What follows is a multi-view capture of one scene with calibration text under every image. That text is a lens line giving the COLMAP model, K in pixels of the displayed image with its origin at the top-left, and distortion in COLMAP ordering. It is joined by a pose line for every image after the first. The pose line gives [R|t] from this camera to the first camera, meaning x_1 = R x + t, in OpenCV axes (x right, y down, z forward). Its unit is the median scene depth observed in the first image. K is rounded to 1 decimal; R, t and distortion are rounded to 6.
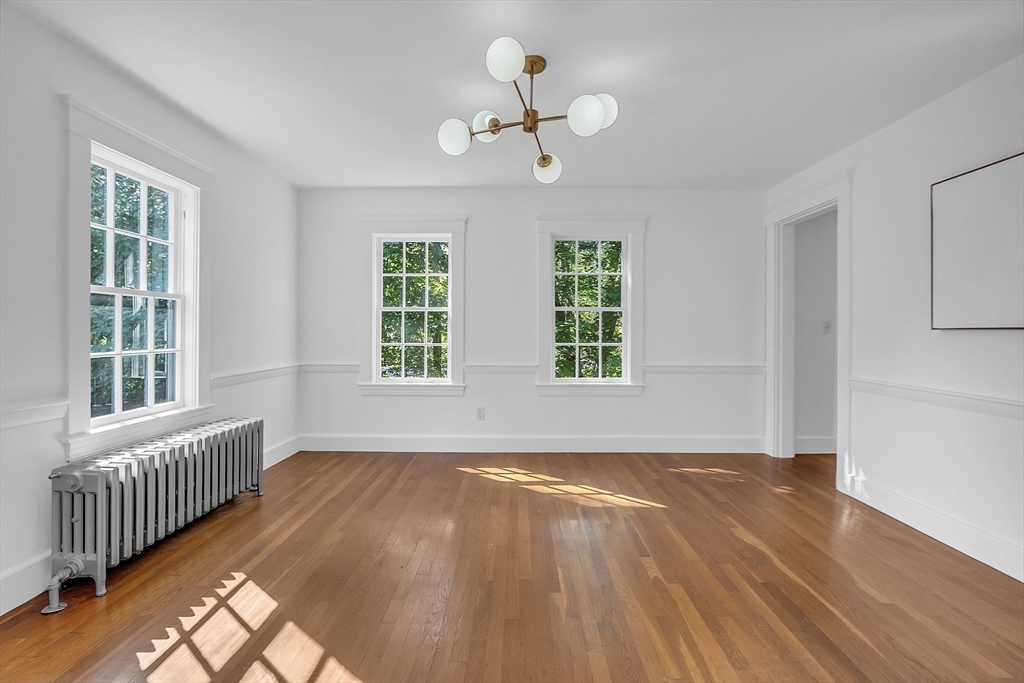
lens RADIAL K [[430.6, 0, 507.8], [0, 430.6, 330.9], [0, 0, 1]] dist [-0.000390, -0.000072]
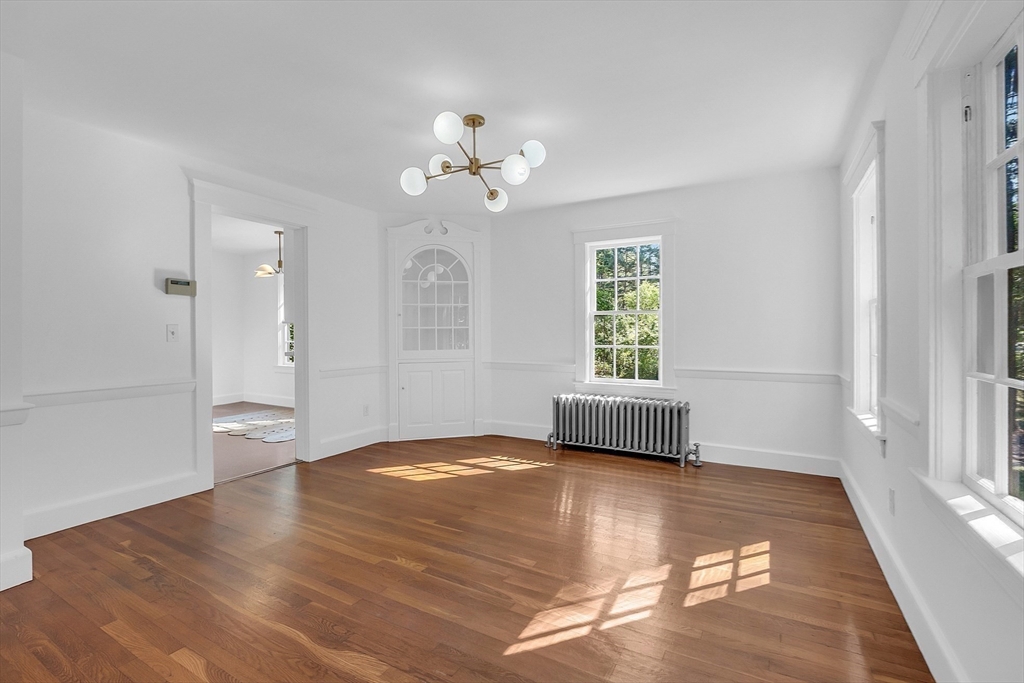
lens RADIAL K [[468.7, 0, 513.2], [0, 468.7, 338.6], [0, 0, 1]] dist [-0.000843, 0.000009]
pose [[-0.456278, 0.007596, -0.889805, 1.159877], [0.004549, 0.999970, 0.006204, 0.010818], [0.889826, -0.001217, -0.456299, 1.667654]]
